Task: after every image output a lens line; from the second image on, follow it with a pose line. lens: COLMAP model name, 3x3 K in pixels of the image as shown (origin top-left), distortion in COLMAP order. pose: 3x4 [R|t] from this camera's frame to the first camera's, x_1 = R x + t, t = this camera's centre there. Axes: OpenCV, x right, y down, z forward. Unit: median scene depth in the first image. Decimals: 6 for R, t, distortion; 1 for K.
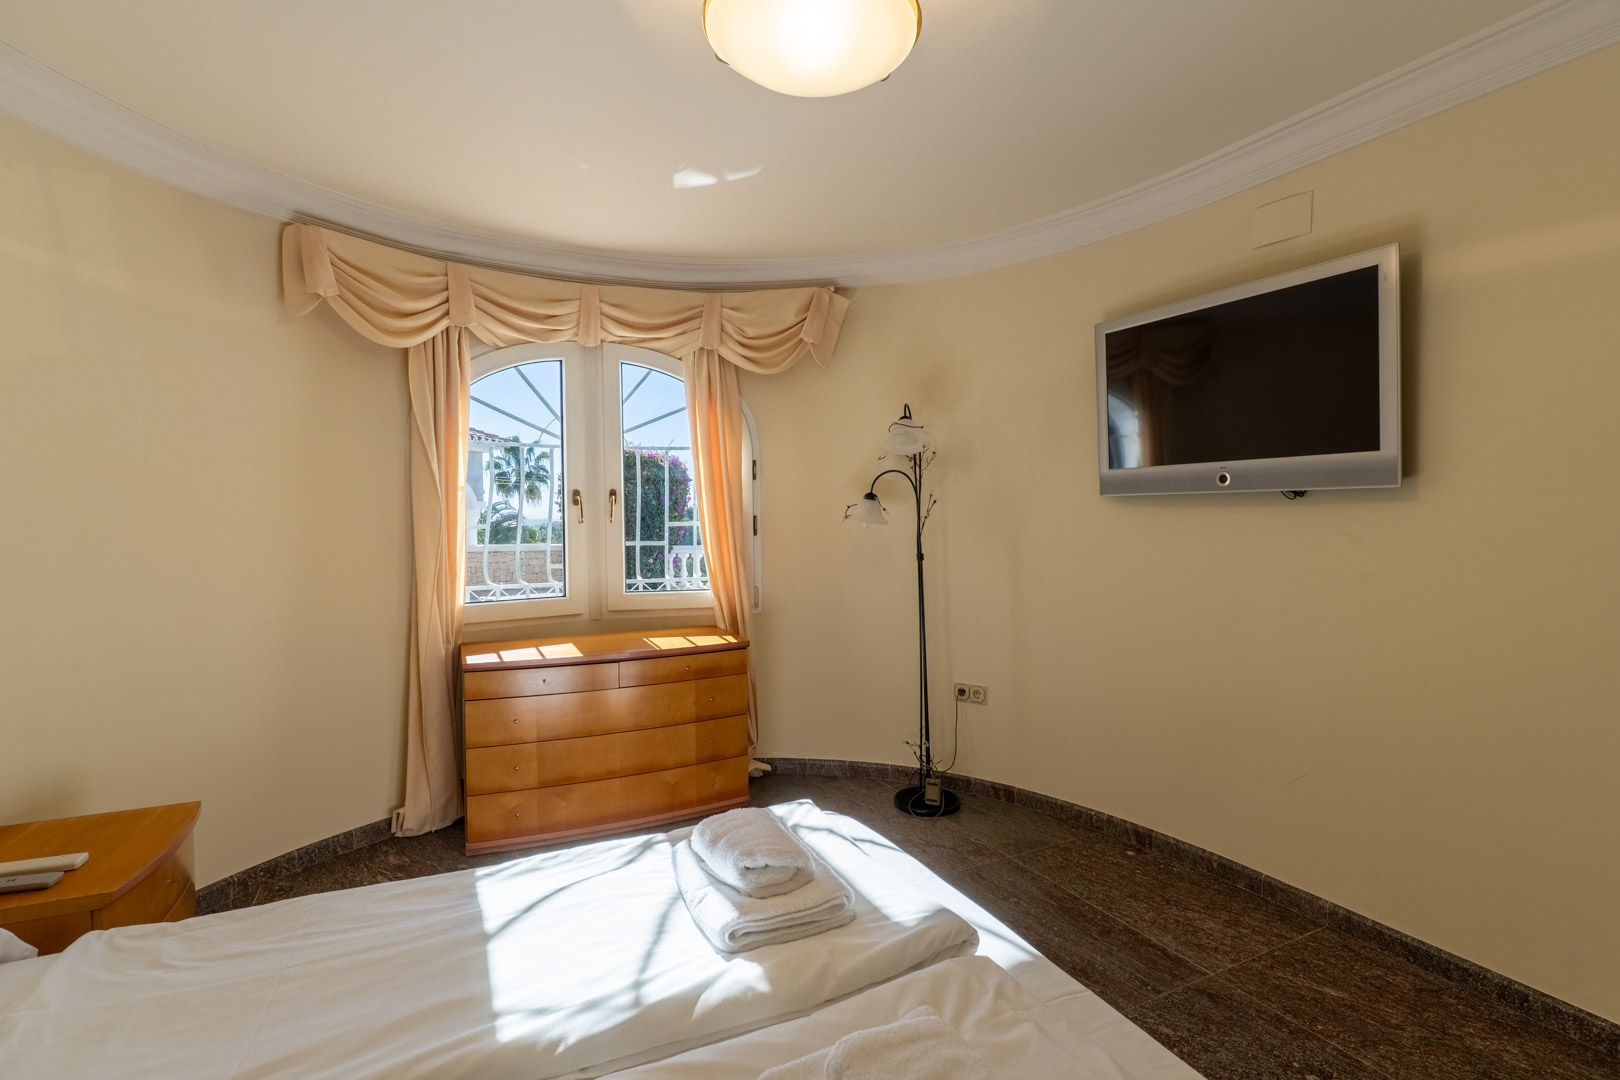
lens RADIAL K [[754.0, 0, 811.5], [0, 754.0, 532.5], [0, 0, 1]] dist [0.000068, -0.000338]
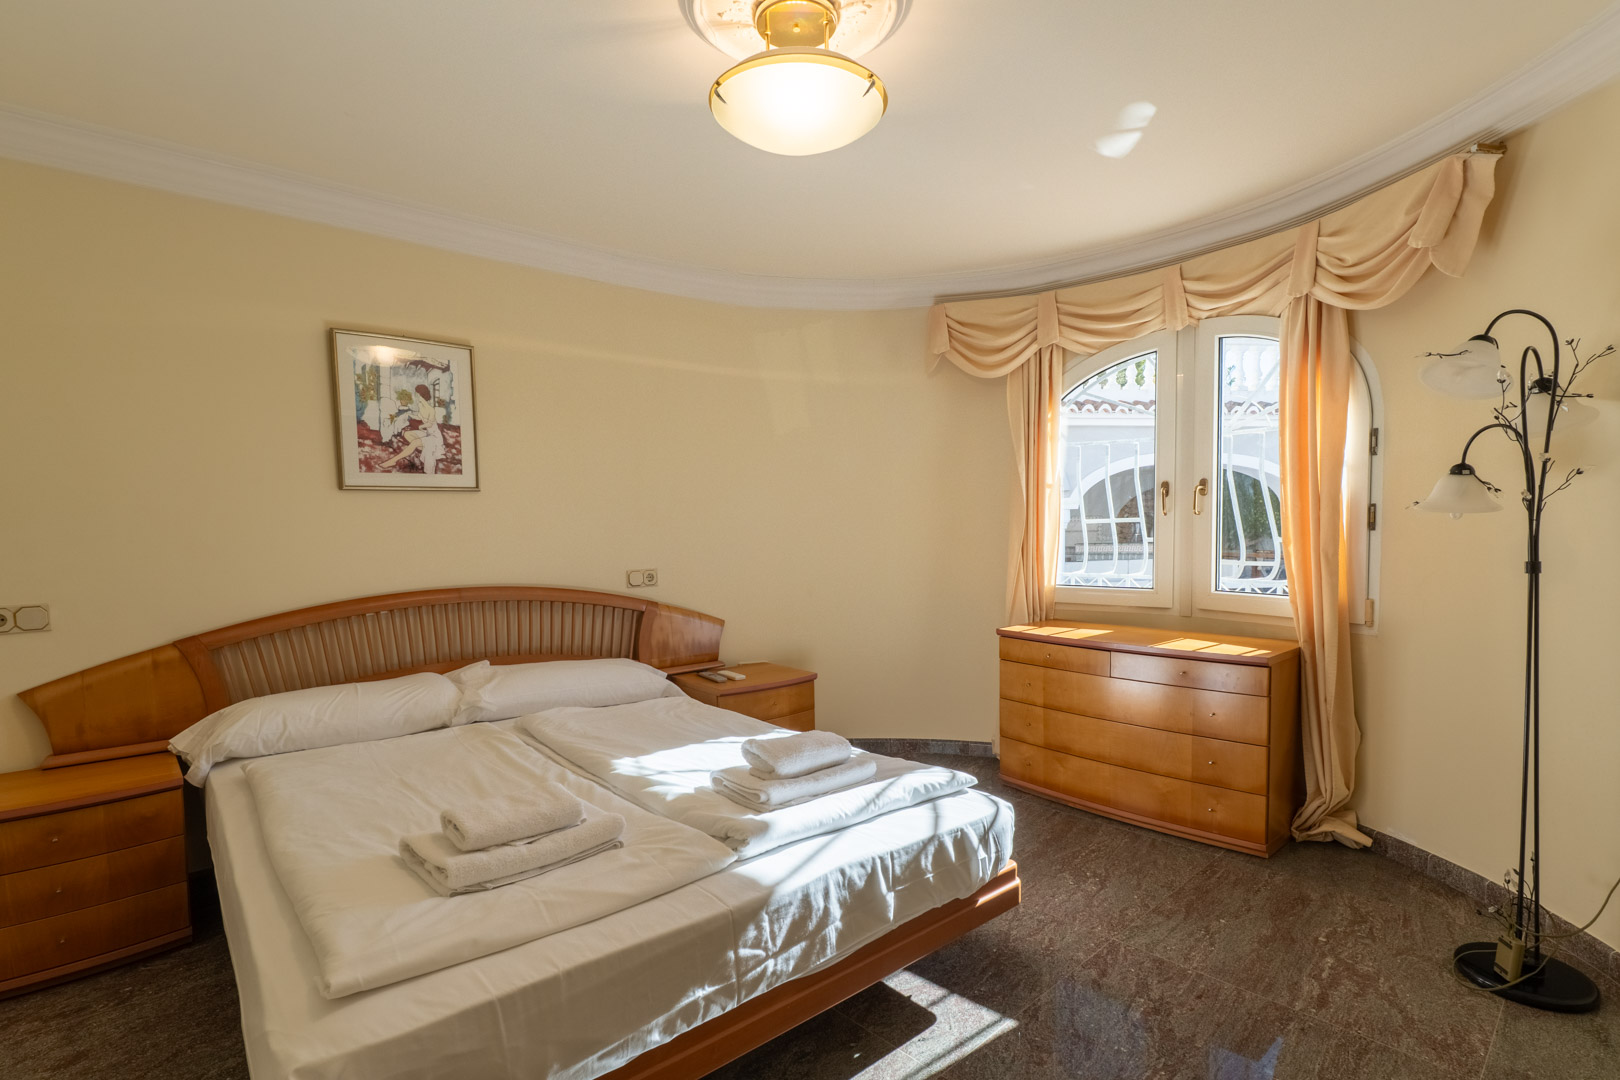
lens RADIAL K [[762.3, 0, 810.0], [0, 762.3, 573.0], [0, 0, 1]] dist [-0.001351, -0.000584]
pose [[0.301109, 0.063183, -0.951494, 0.527984], [-0.013193, 0.997983, 0.062095, 0.007219], [0.953498, -0.006144, 0.301336, 0.274090]]
